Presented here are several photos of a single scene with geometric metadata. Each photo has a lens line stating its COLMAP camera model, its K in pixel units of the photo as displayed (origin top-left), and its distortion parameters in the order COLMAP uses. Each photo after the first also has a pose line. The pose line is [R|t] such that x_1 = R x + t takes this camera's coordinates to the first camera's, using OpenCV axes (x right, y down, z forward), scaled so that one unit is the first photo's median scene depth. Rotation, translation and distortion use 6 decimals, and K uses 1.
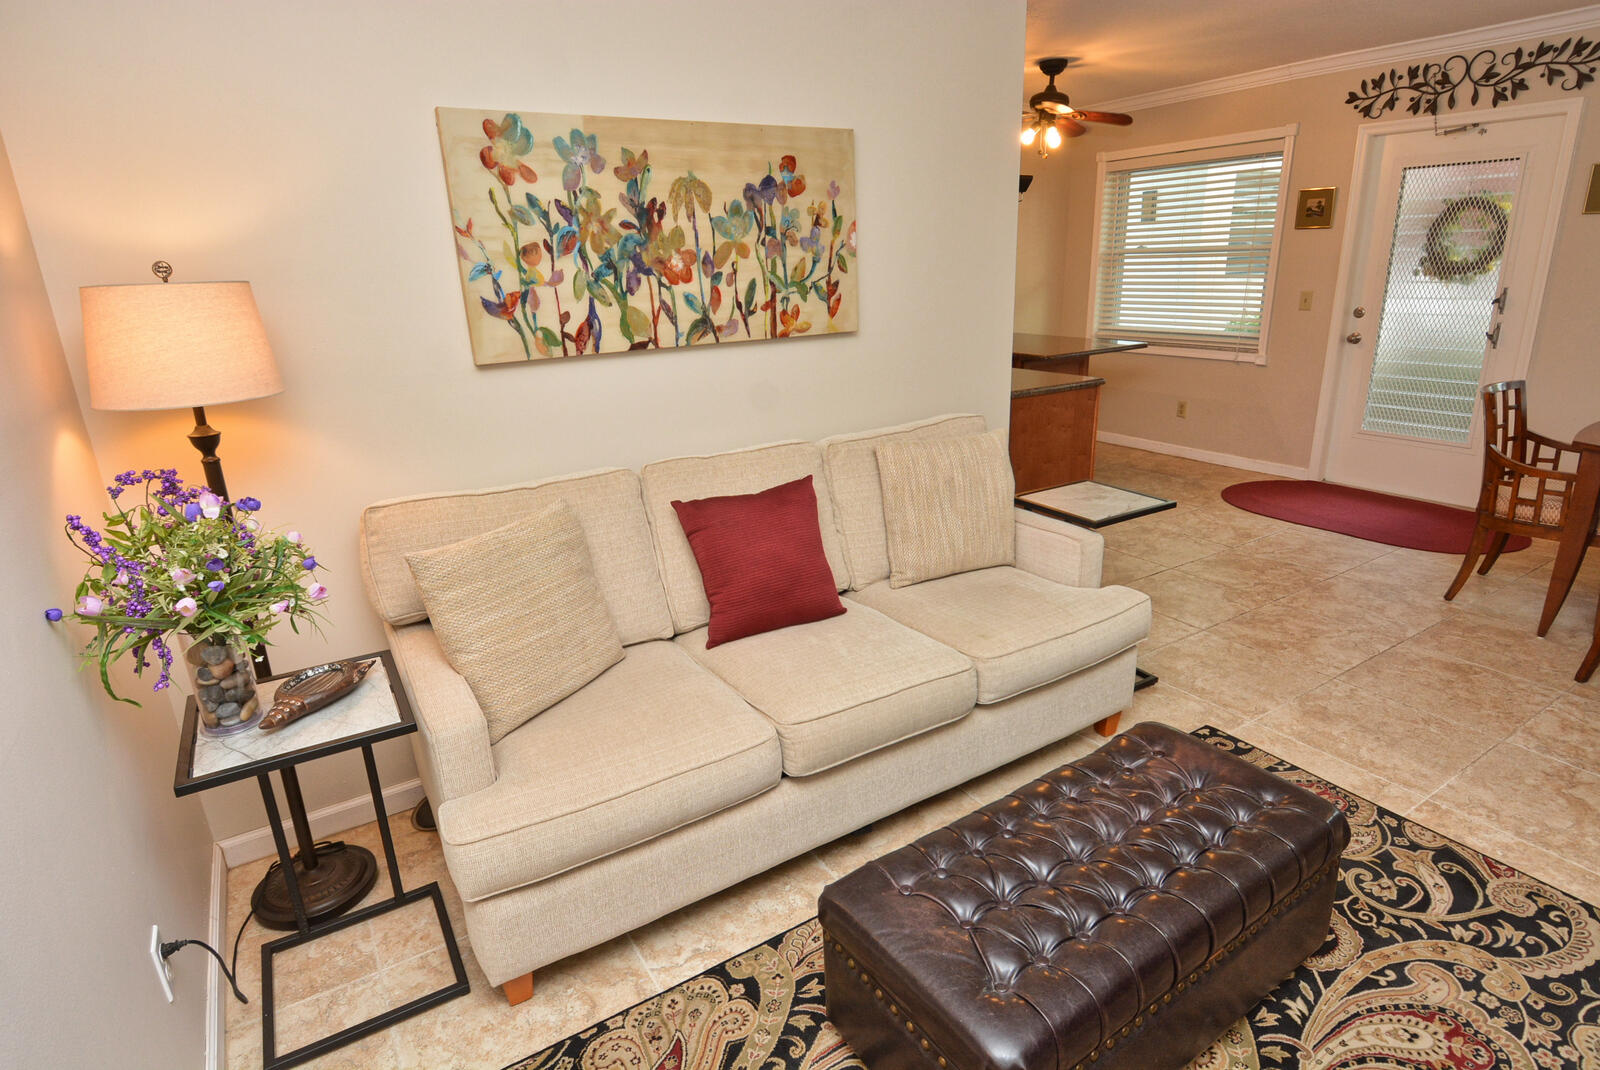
lens RADIAL K [[845.5, 0, 805.4], [0, 845.5, 533.9], [0, 0, 1]] dist [0.018622, -0.028040]
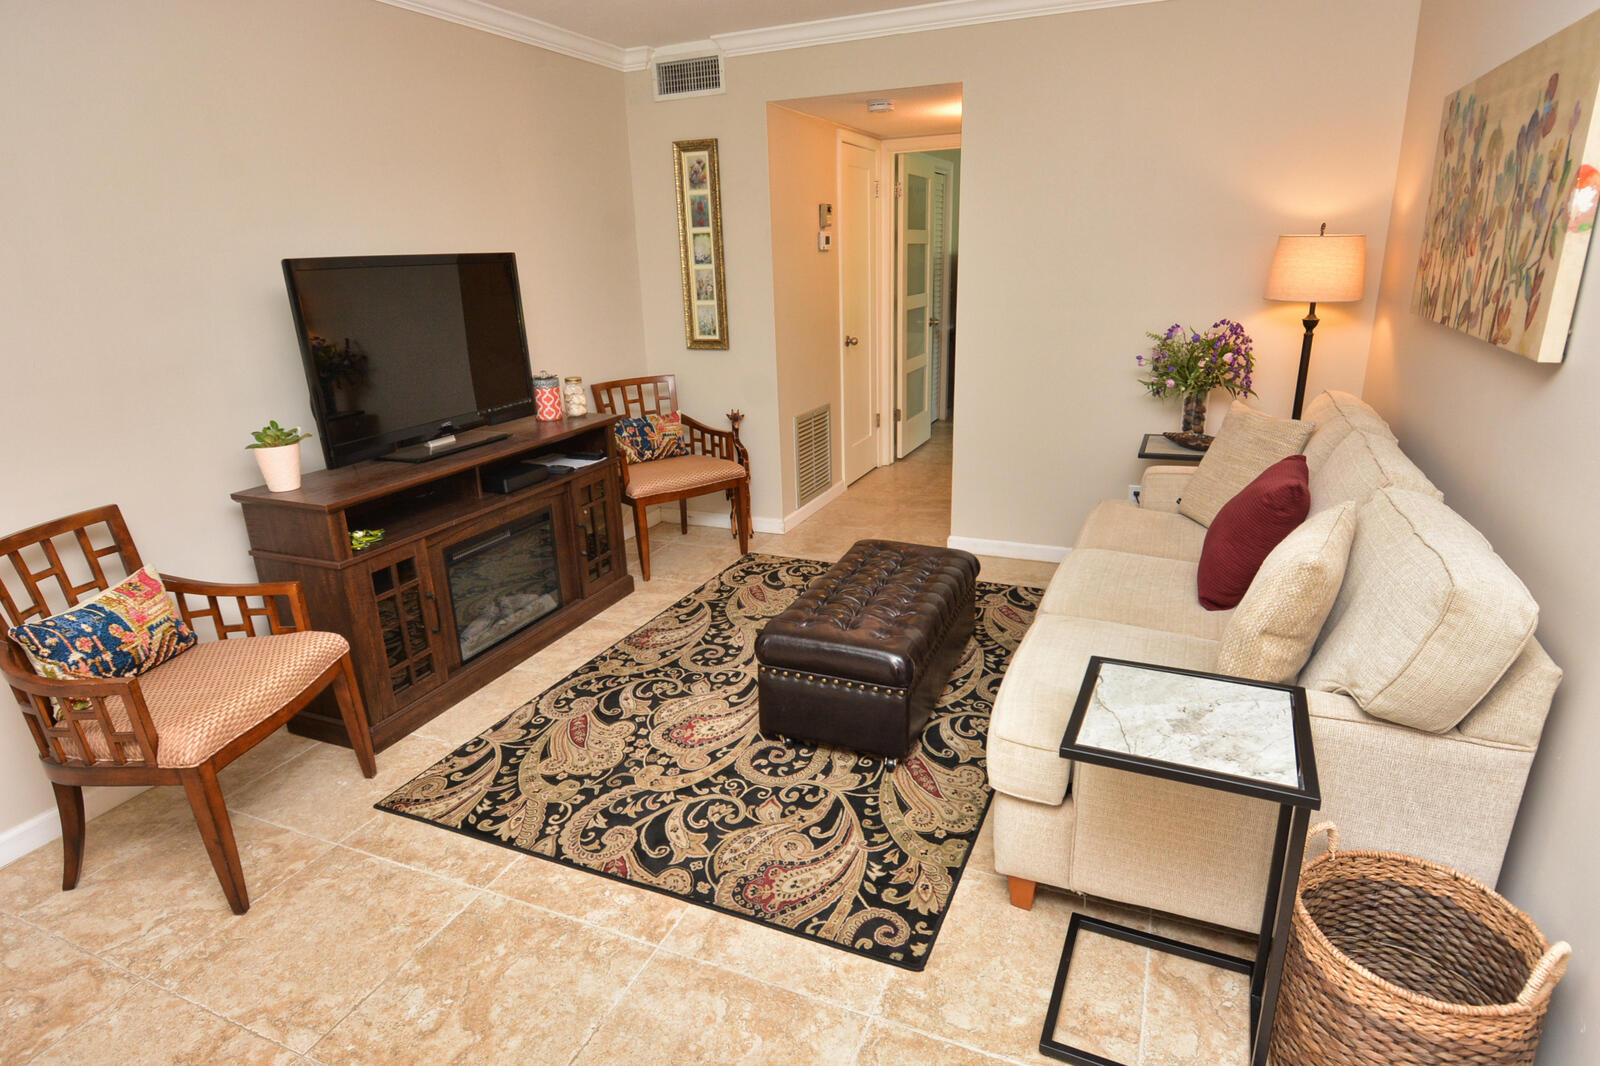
lens RADIAL K [[845.5, 0, 805.4], [0, 845.5, 531.9], [0, 0, 1]] dist [0.018622, -0.028040]
pose [[-0.823424, 0.234985, -0.516484, 1.127329], [-0.118207, 0.819214, 0.561174, -0.584918], [0.554978, 0.523136, -0.646783, 1.666806]]
